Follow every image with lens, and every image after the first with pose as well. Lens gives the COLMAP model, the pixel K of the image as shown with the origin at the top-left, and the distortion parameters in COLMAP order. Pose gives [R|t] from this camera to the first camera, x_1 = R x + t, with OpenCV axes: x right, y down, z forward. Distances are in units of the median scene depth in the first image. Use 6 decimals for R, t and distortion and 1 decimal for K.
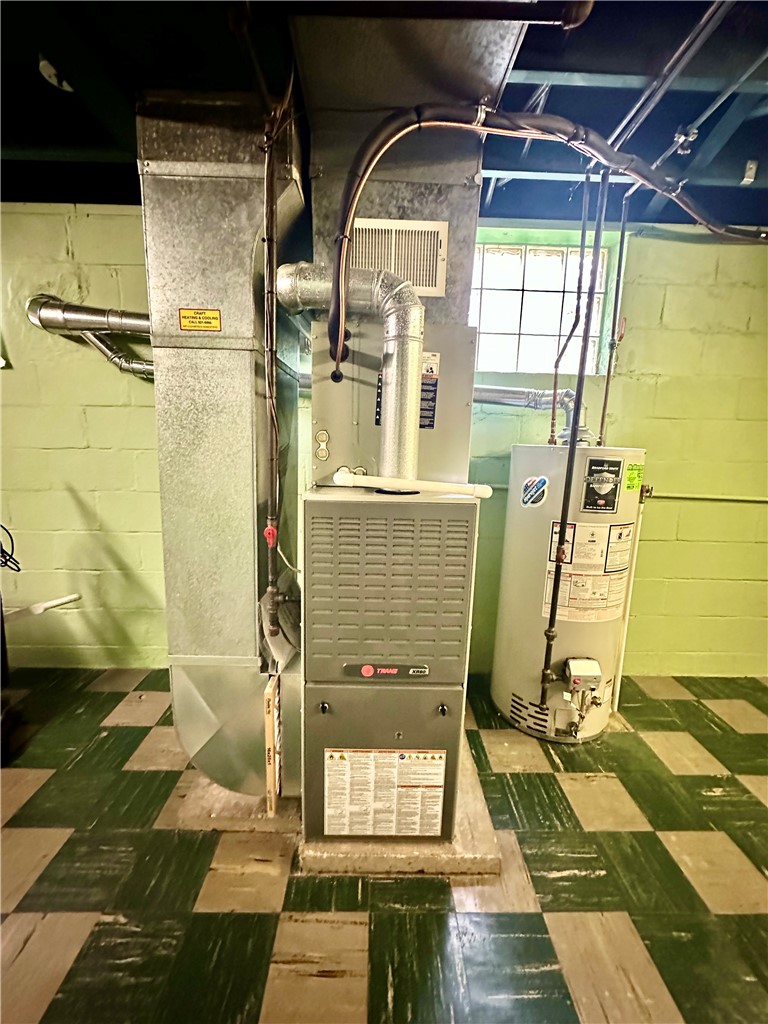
lens RADIAL K [[409.5, 0, 386.5], [0, 409.5, 510.6], [0, 0, 1]] dist [0.001528, 0.000110]
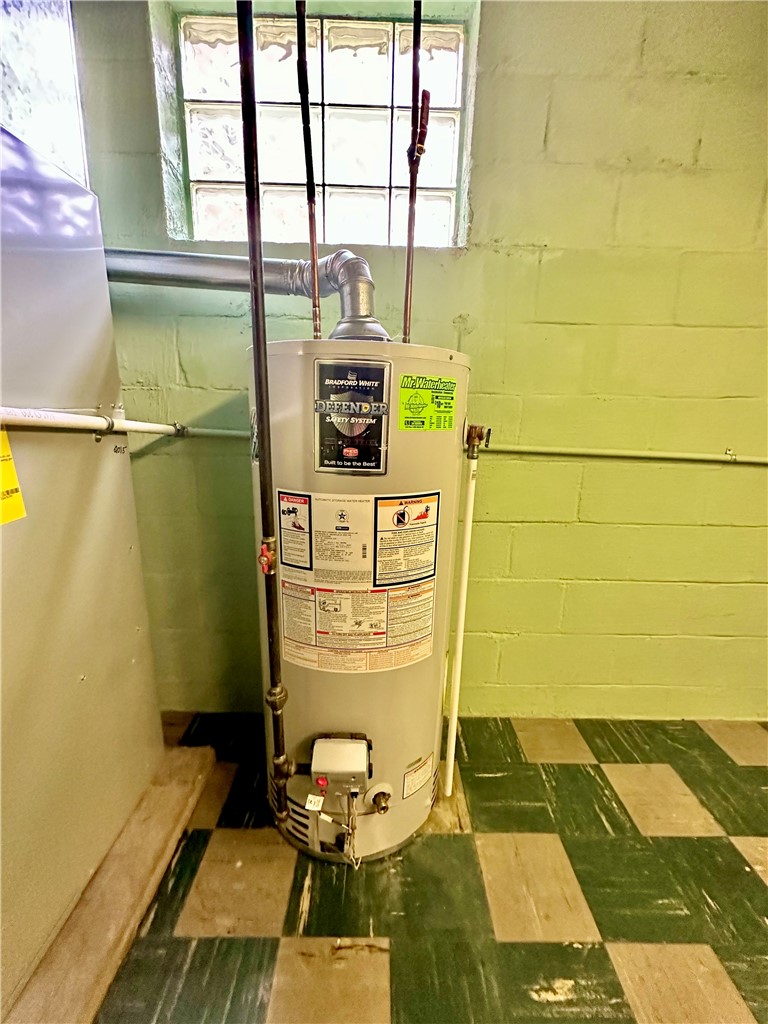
lens RADIAL K [[409.5, 0, 382.0], [0, 409.5, 511.2], [0, 0, 1]] dist [0.001528, 0.000110]
pose [[0.999898, 0.001633, -0.014194, 0.537744], [-0.000756, 0.998100, 0.061610, 0.019736], [0.014267, -0.061593, 0.997999, 0.461857]]
